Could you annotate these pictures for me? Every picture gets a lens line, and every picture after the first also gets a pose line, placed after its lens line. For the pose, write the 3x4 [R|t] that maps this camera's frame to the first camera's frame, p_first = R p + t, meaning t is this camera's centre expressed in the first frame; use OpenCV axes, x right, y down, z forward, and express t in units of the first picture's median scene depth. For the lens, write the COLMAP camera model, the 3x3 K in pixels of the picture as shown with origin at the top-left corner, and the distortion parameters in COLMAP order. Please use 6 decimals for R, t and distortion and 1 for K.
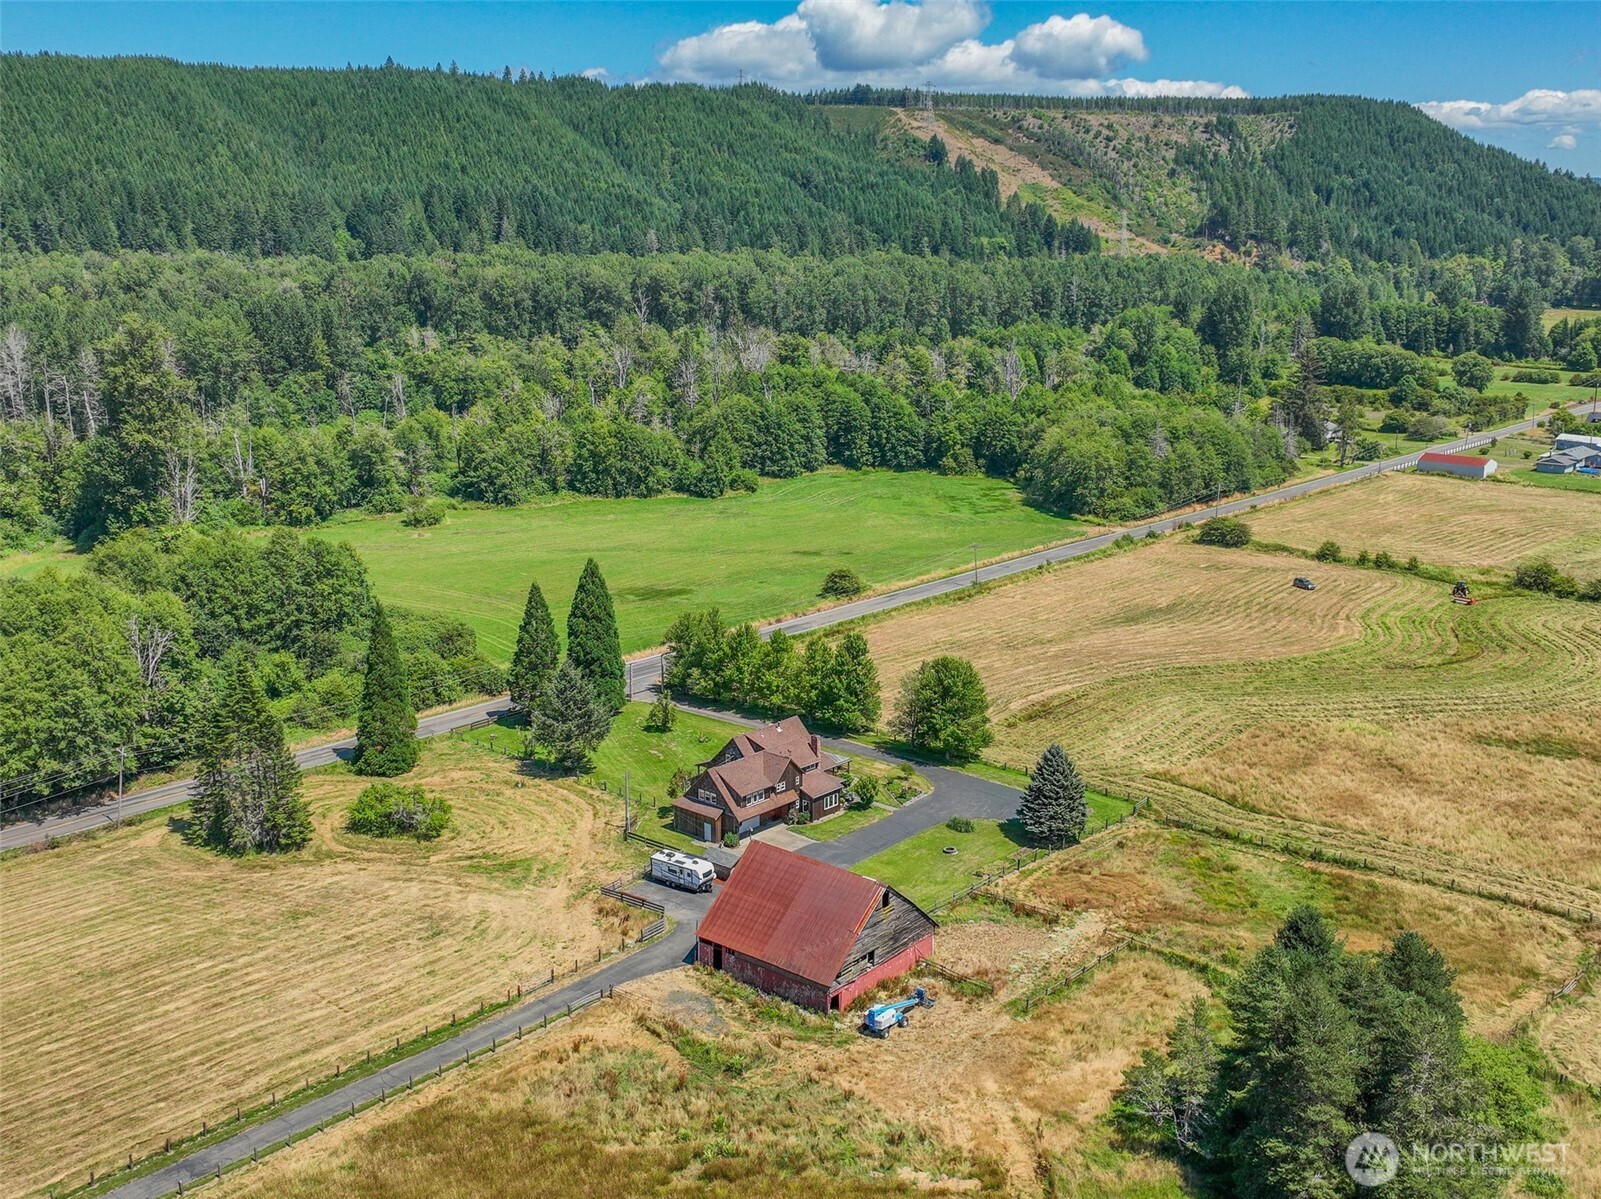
lens RADIAL K [[1650.6, 0, 800.5], [0, 1650.6, 599.5], [0, 0, 1]] dist [0.020088, -0.029652]
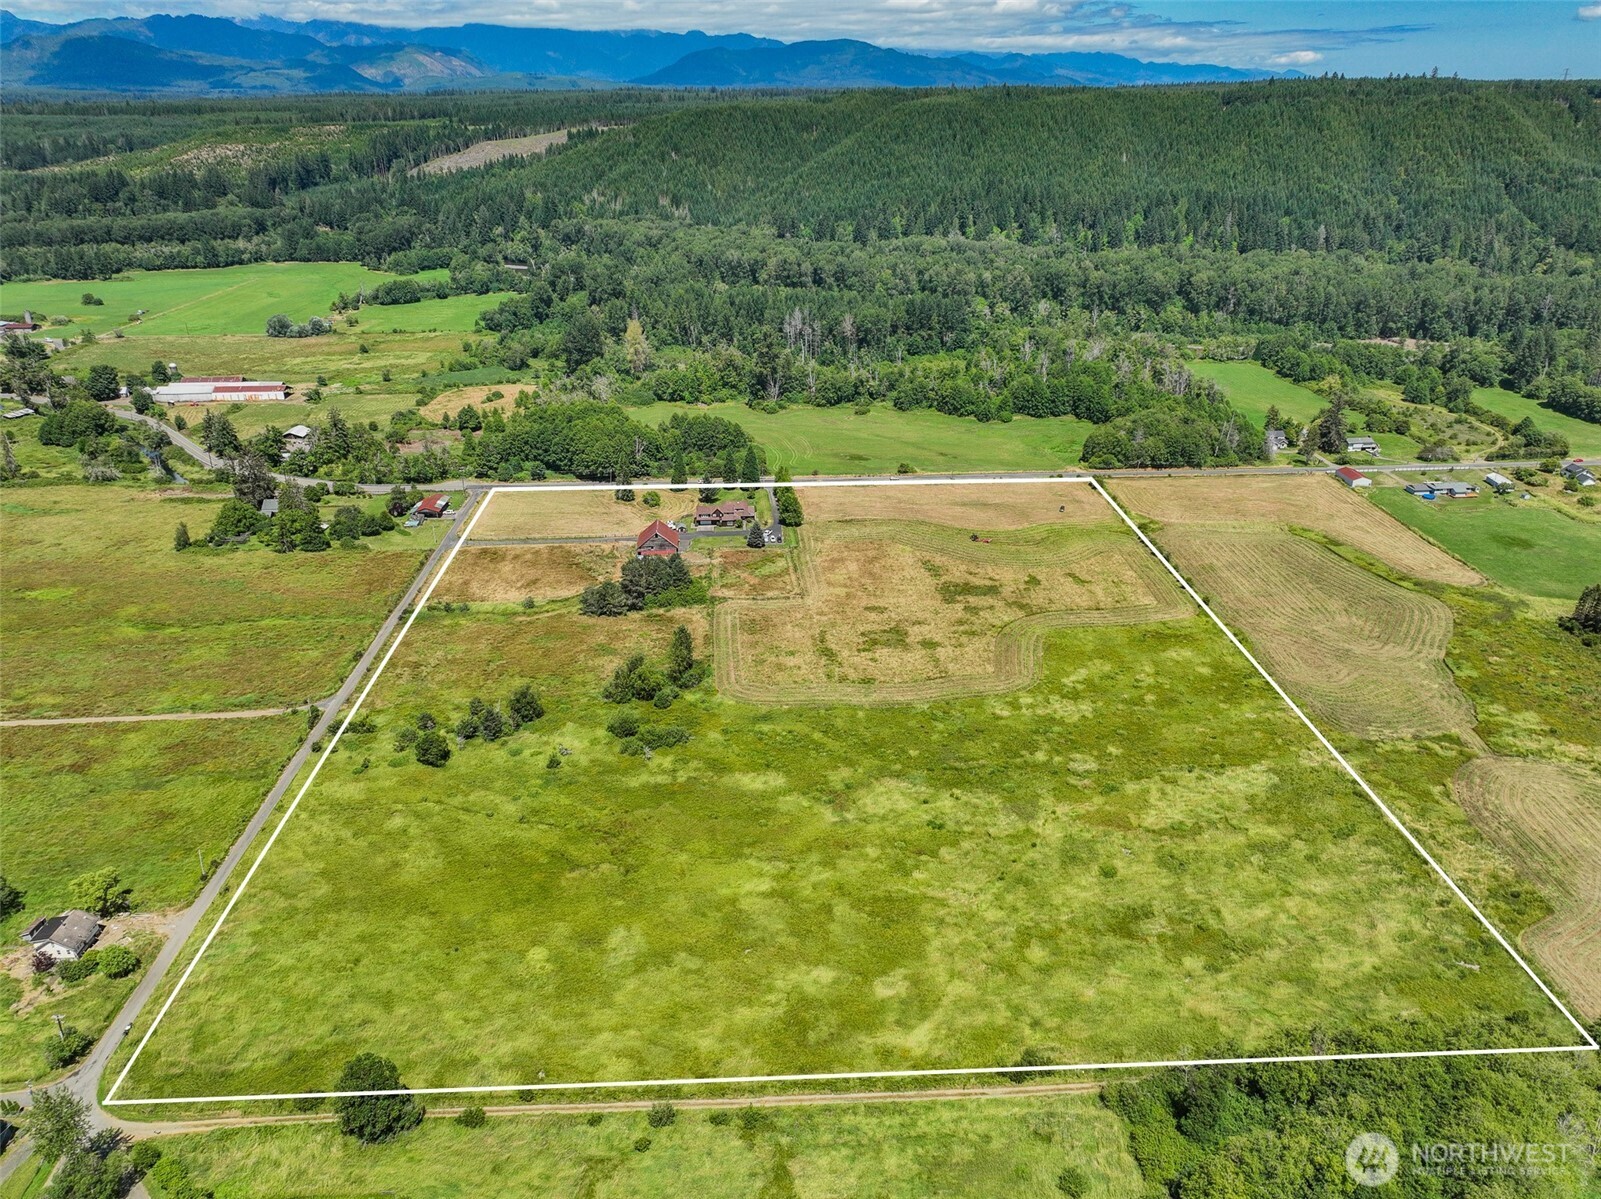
lens RADIAL K [[1169.5, 0, 800.5], [0, 1169.5, 599.5], [0, 0, 1]] dist [-0.005177, 0.028023]
pose [[0.710912, 0.277086, -0.646396, 0.893341], [-0.158454, 0.958589, 0.236642, -0.170450], [0.685198, -0.065807, 0.725377, -0.383729]]
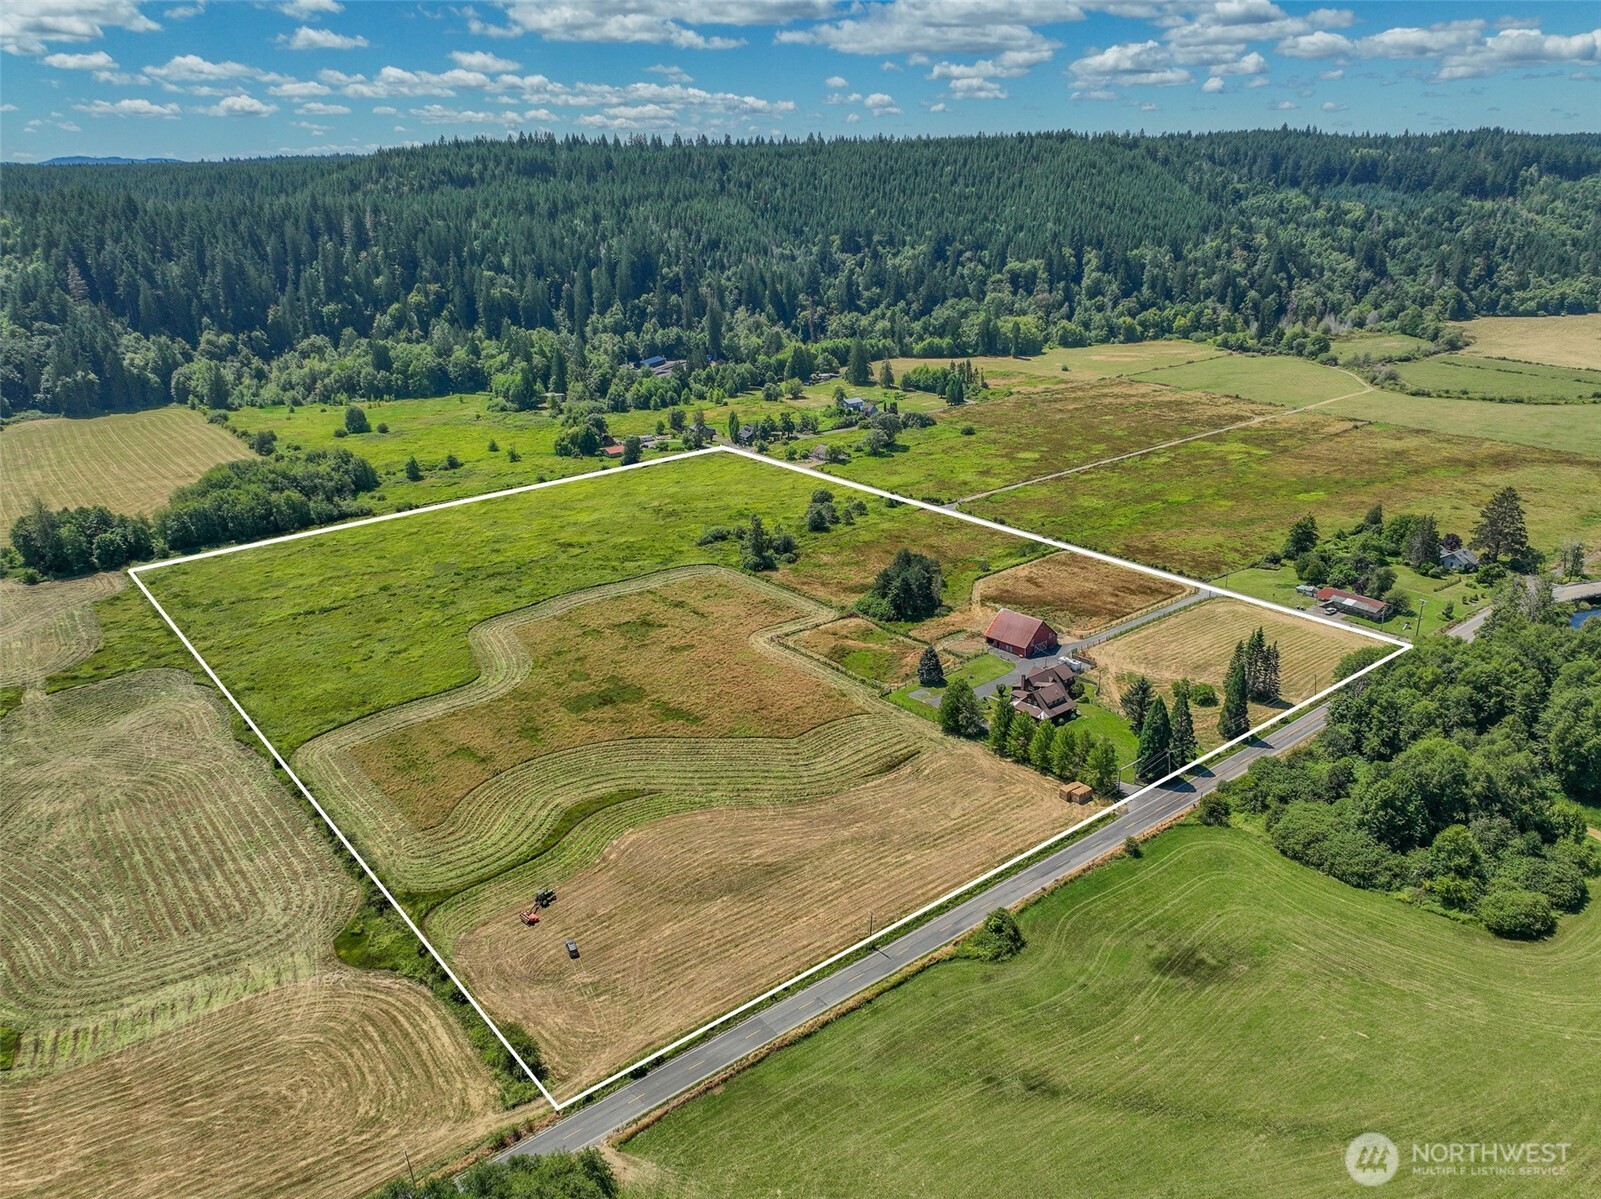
lens RADIAL K [[1169.5, 0, 800.5], [0, 1169.5, 599.5], [0, 0, 1]] dist [-0.005177, 0.028023]
pose [[-0.988411, -0.041690, 0.145963, 0.039133], [0.047707, 0.827519, 0.559408, -0.458626], [-0.144109, 0.559888, -0.815940, 1.134830]]
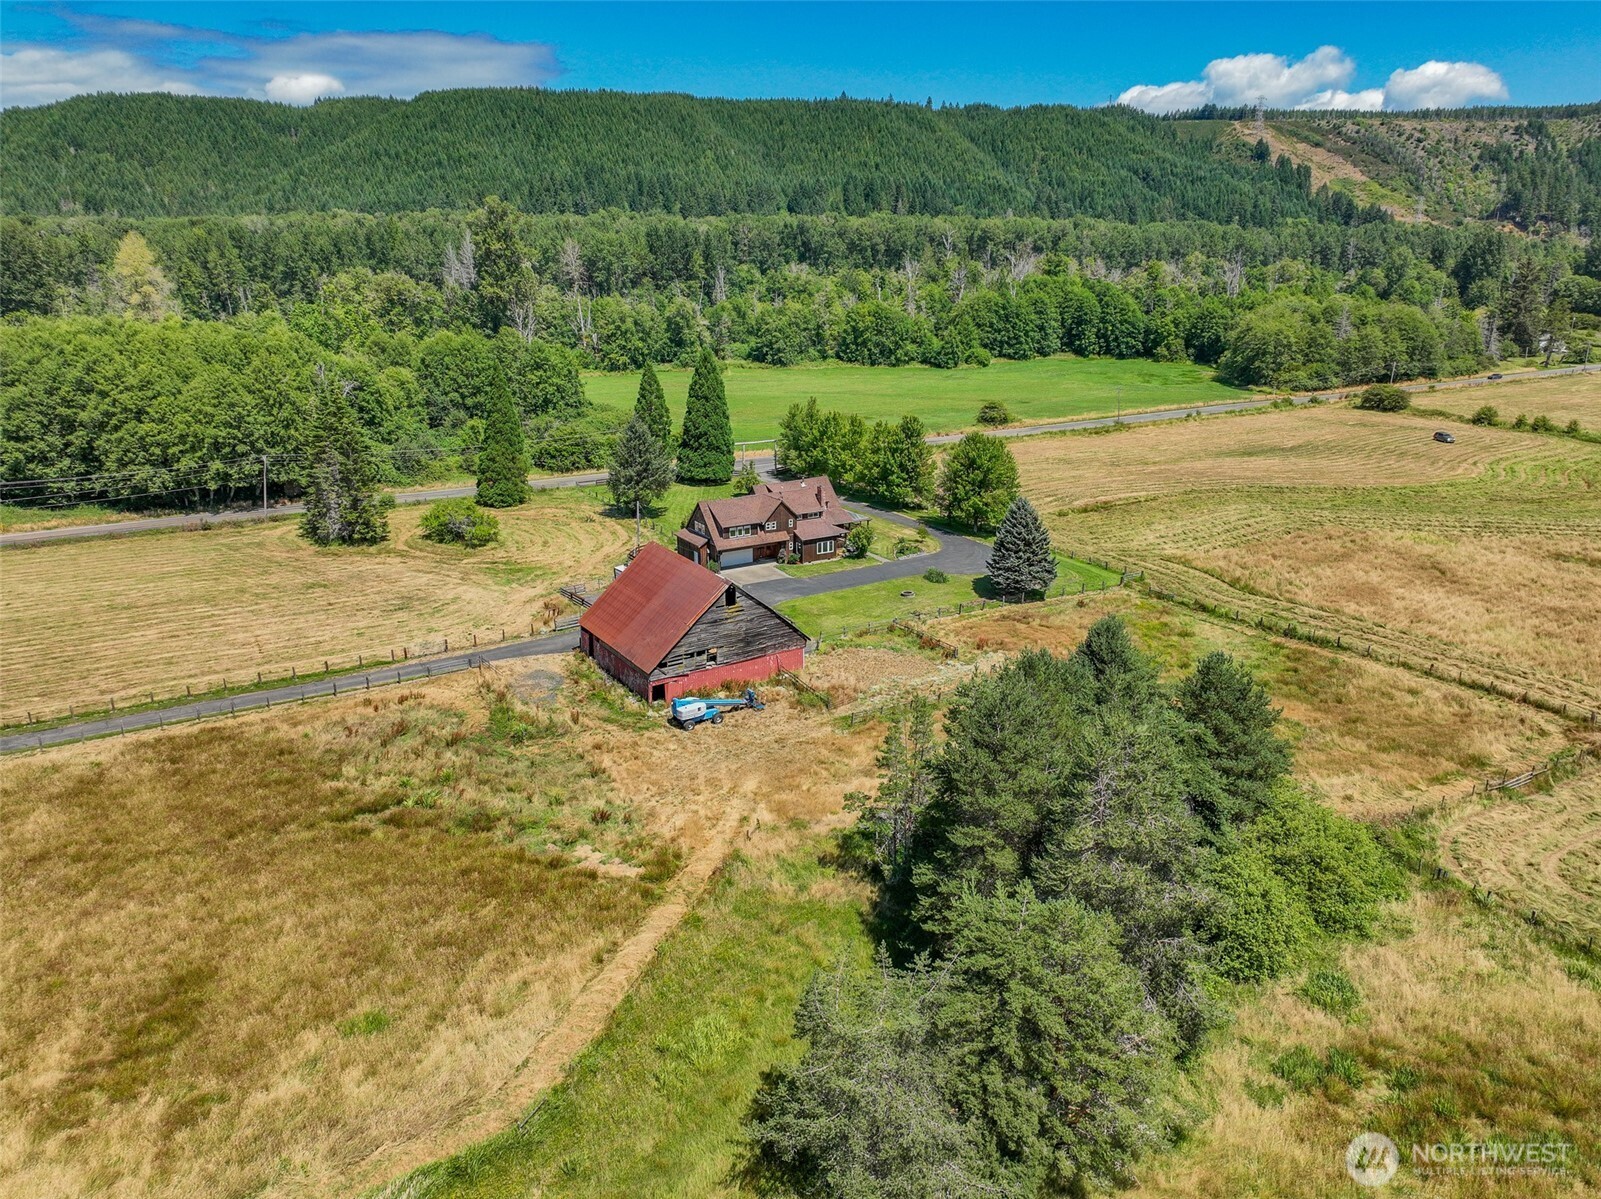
lens RADIAL K [[1169.5, 0, 800.5], [0, 1169.5, 599.5], [0, 0, 1]] dist [-0.005177, 0.028023]
pose [[0.953728, 0.090088, -0.286858, 0.106024], [-0.069647, 0.994302, 0.080702, 0.046031], [0.292493, -0.056989, 0.954568, 0.132452]]
